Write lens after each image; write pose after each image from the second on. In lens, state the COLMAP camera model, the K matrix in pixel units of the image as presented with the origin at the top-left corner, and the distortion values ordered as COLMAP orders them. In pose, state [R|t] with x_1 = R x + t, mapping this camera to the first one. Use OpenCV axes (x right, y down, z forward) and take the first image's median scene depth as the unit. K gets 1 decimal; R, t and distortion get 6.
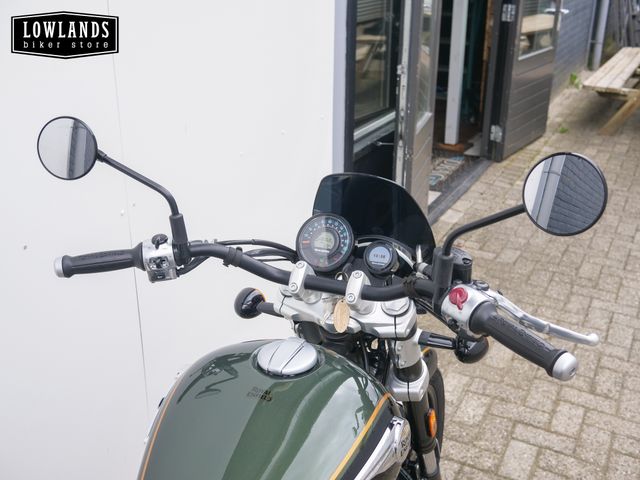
lens RADIAL K [[750.2, 0, 320.0], [0, 750.2, 240.0], [0, 0, 1]] dist [0.007169, -0.009429]
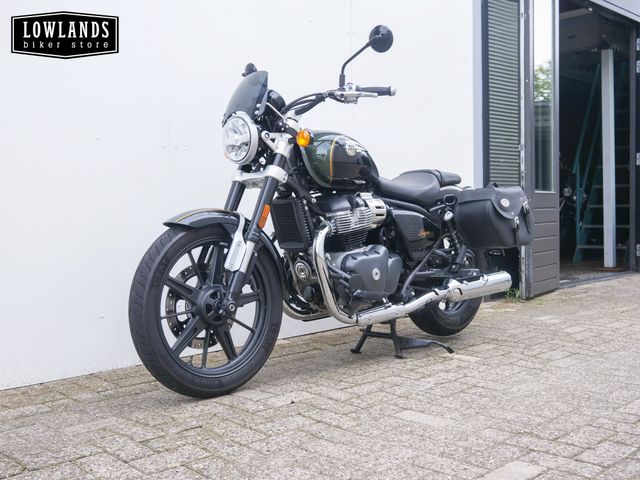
lens RADIAL K [[750.2, 0, 320.0], [0, 750.2, 240.0], [0, 0, 1]] dist [0.007169, -0.009429]
pose [[0.951543, -0.014321, -0.307181, 0.189198], [-0.090992, 0.941071, -0.325738, 0.534690], [0.293744, 0.337905, 0.894167, -0.532221]]
